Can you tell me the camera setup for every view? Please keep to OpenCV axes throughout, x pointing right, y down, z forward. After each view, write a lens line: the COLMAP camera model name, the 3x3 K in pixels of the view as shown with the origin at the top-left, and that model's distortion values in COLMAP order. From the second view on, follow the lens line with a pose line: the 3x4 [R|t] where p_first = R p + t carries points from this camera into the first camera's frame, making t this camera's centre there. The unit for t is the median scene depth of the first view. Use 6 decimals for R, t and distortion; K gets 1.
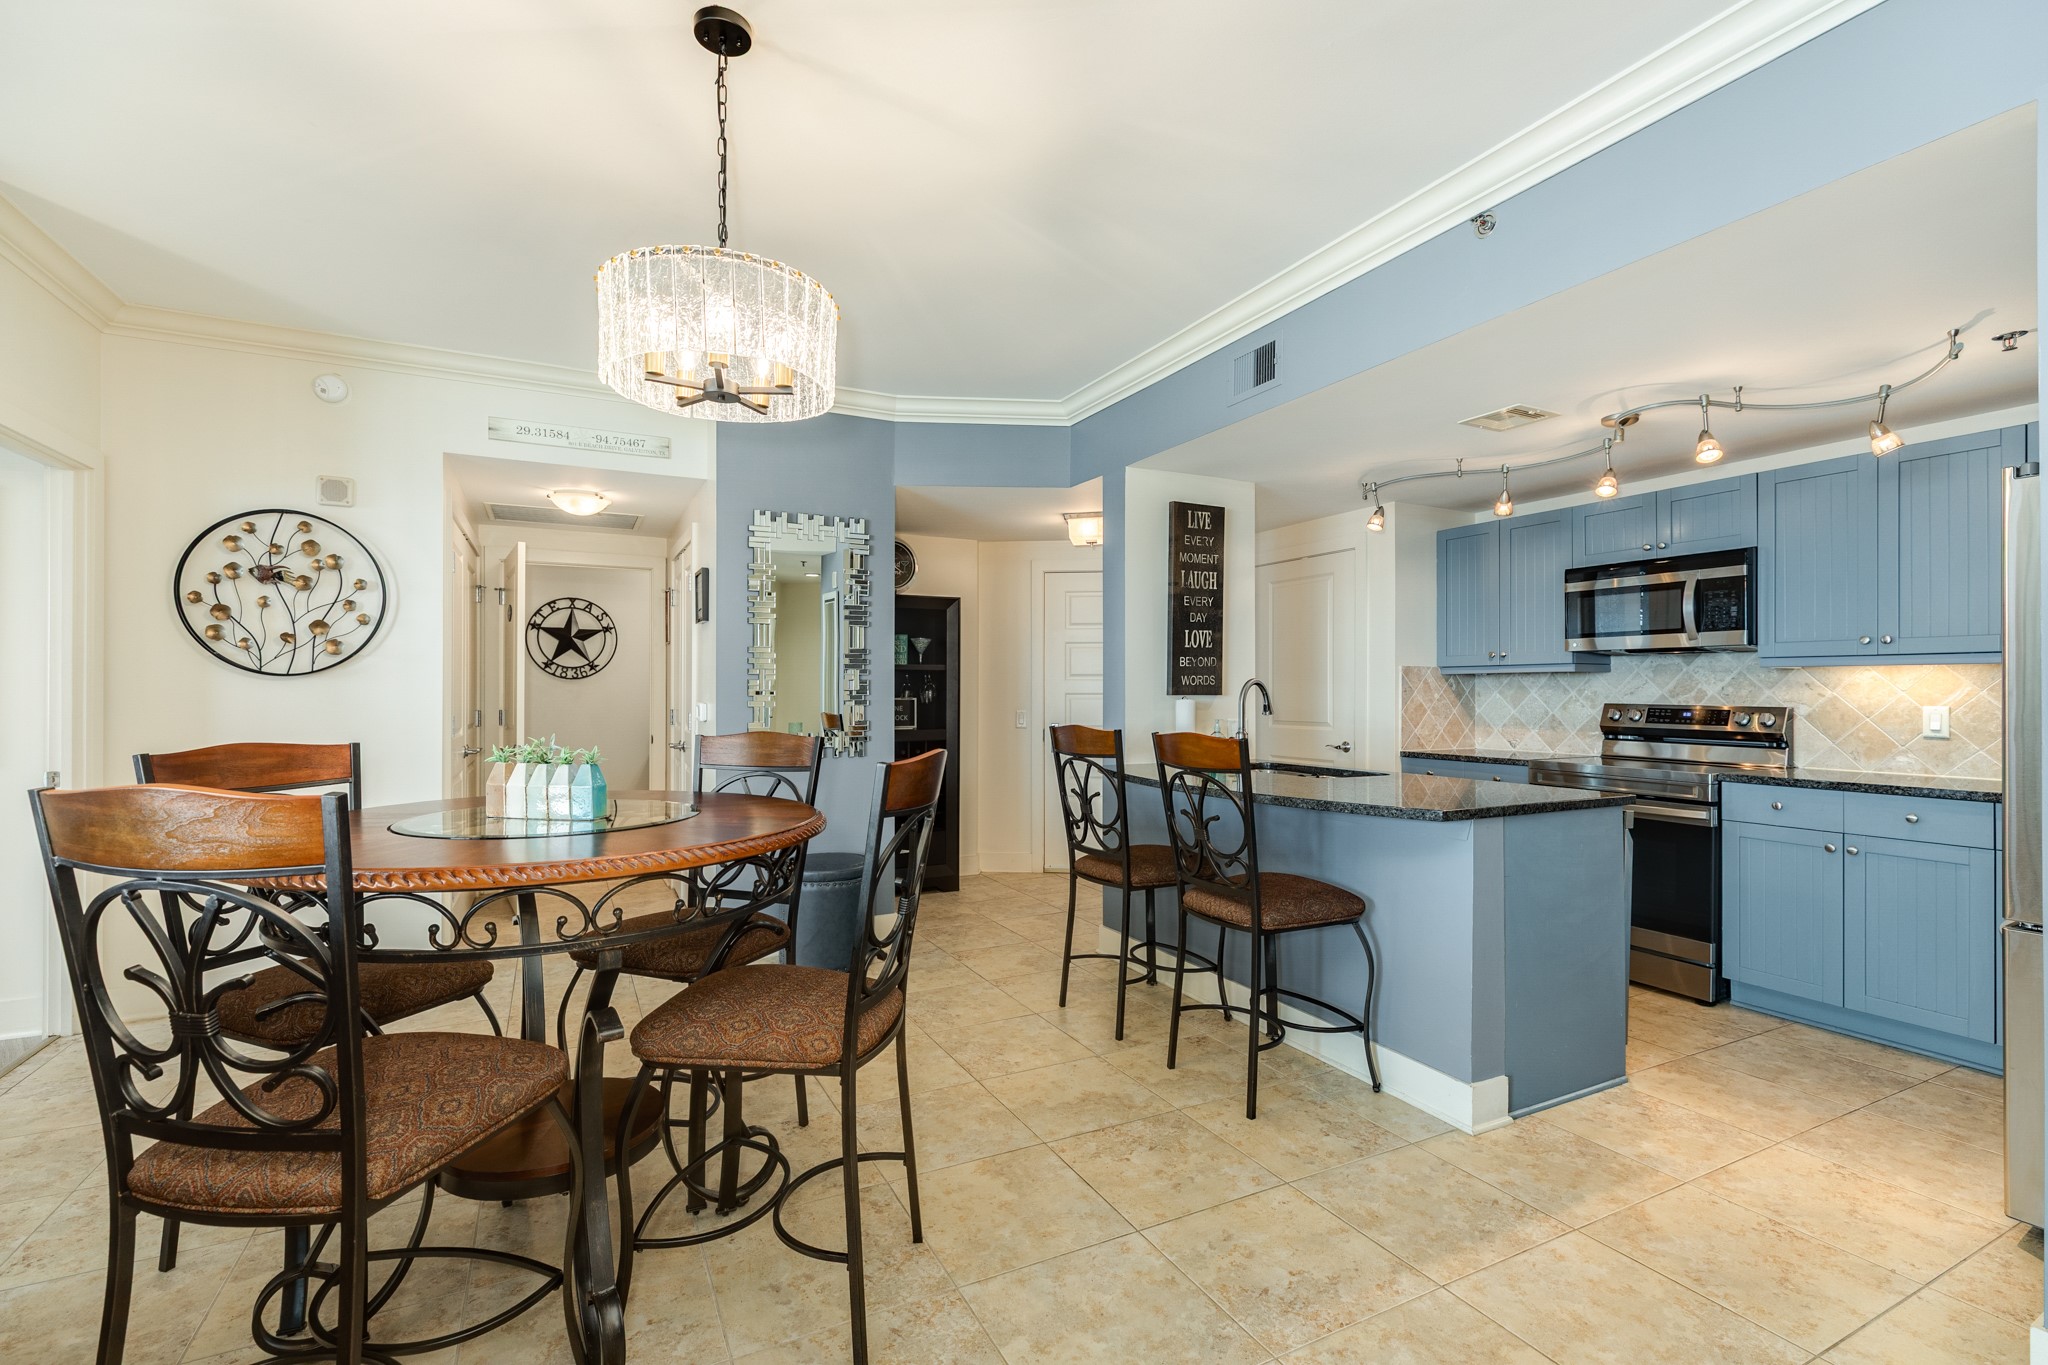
lens RADIAL K [[905.5, 0, 1023.0], [0, 905.5, 687.5], [0, 0, 1]] dist [0.002381, 0.000413]
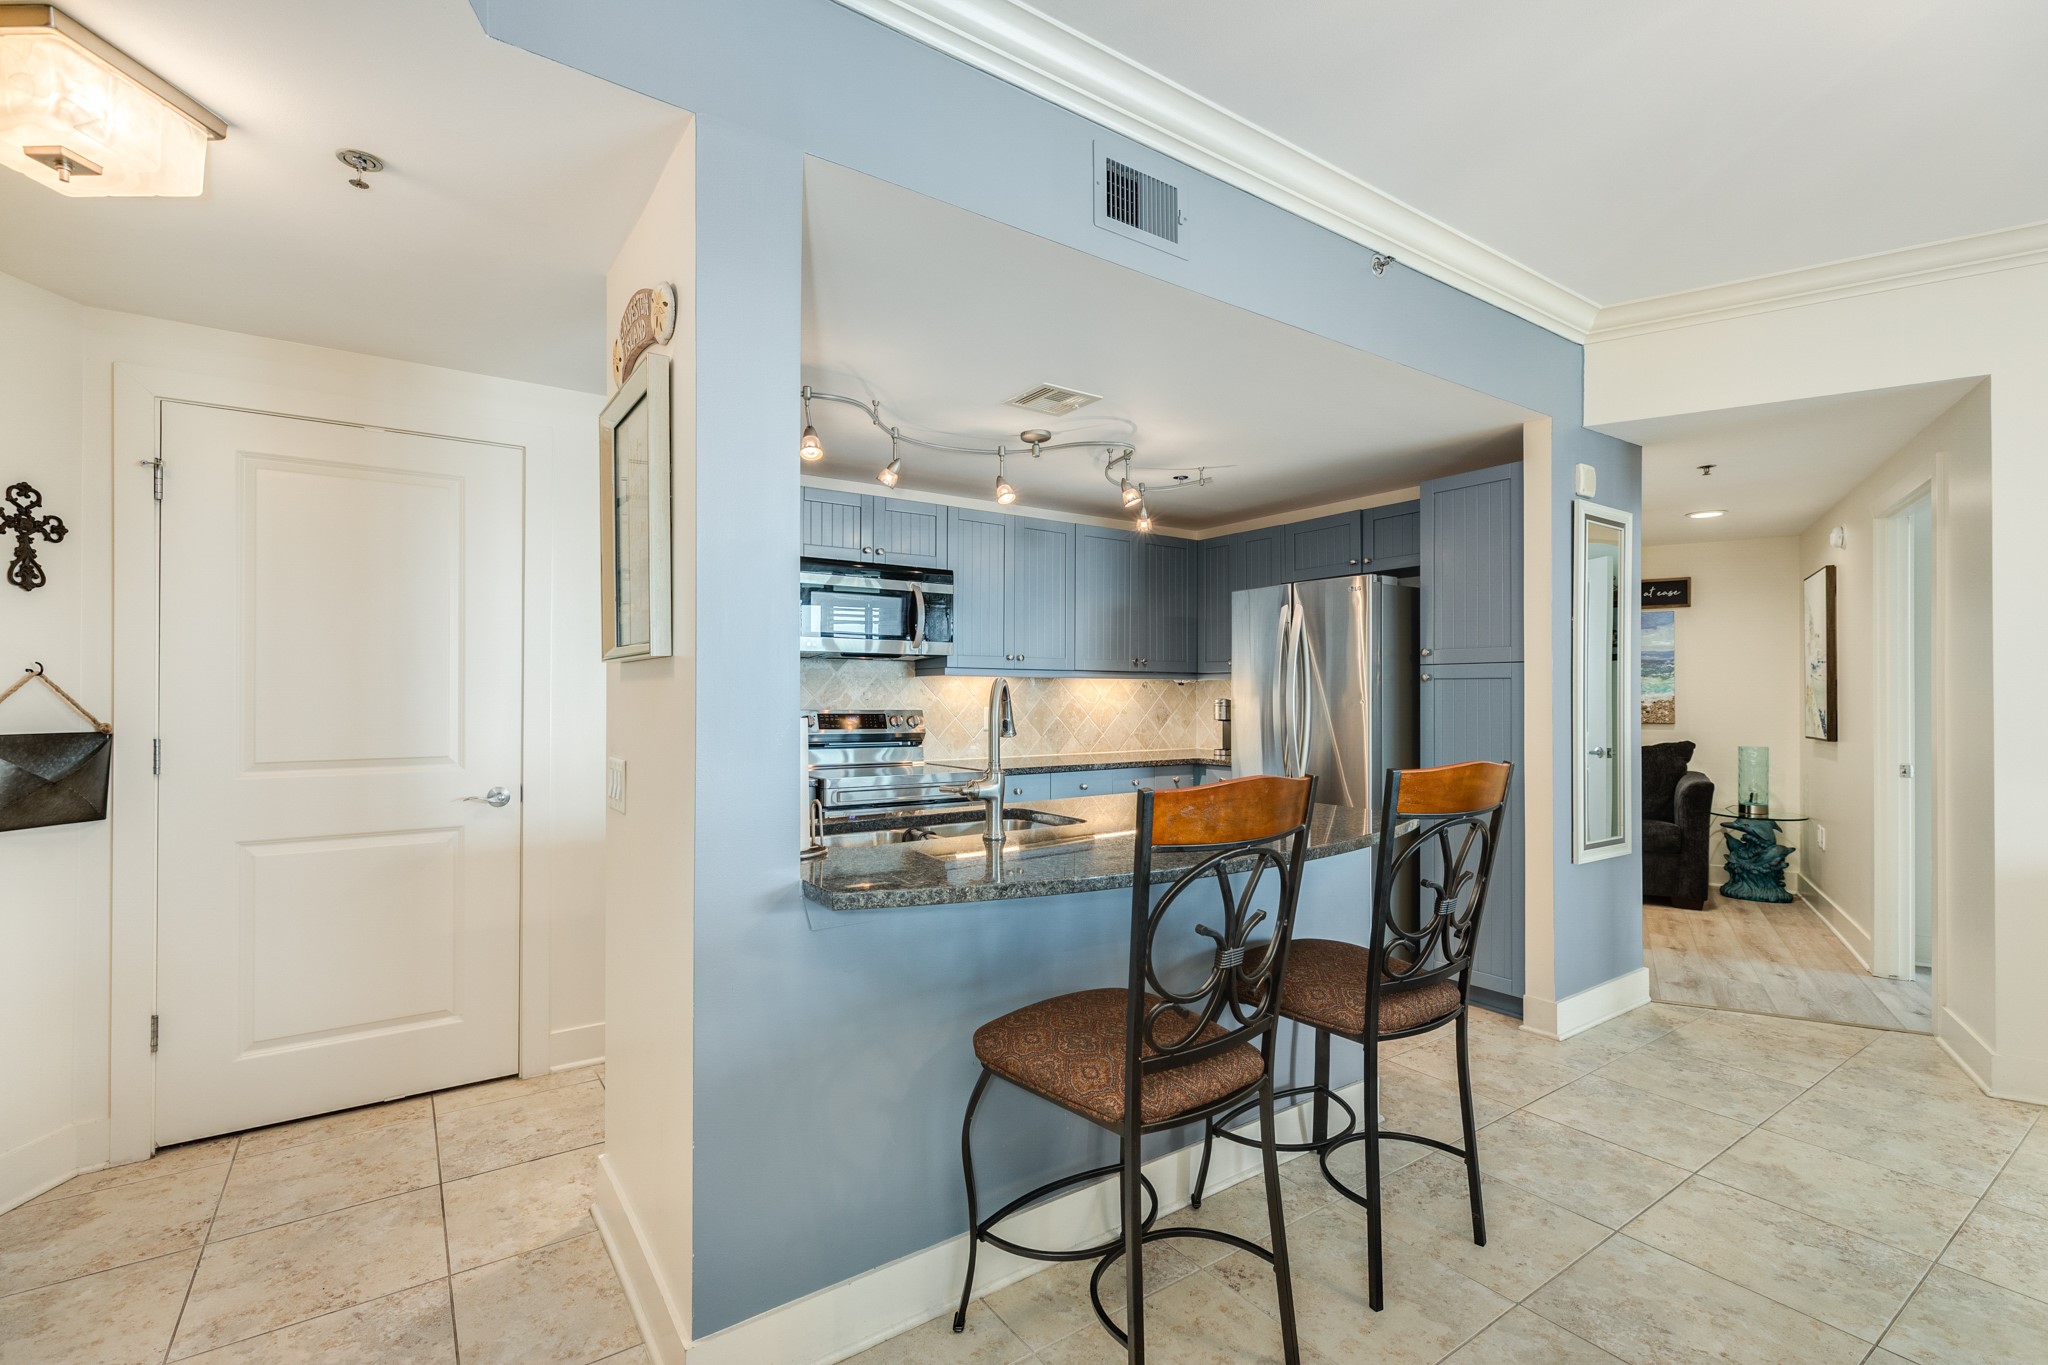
lens RADIAL K [[914.6, 0, 1021.0], [0, 914.6, 688.8], [0, 0, 1]] dist [0.004327, 0.000136]
pose [[-0.133169, 0.004334, 0.991084, -0.321582], [-0.006735, 0.999963, -0.005278, -0.000182], [-0.991071, -0.007377, -0.133135, 0.992626]]
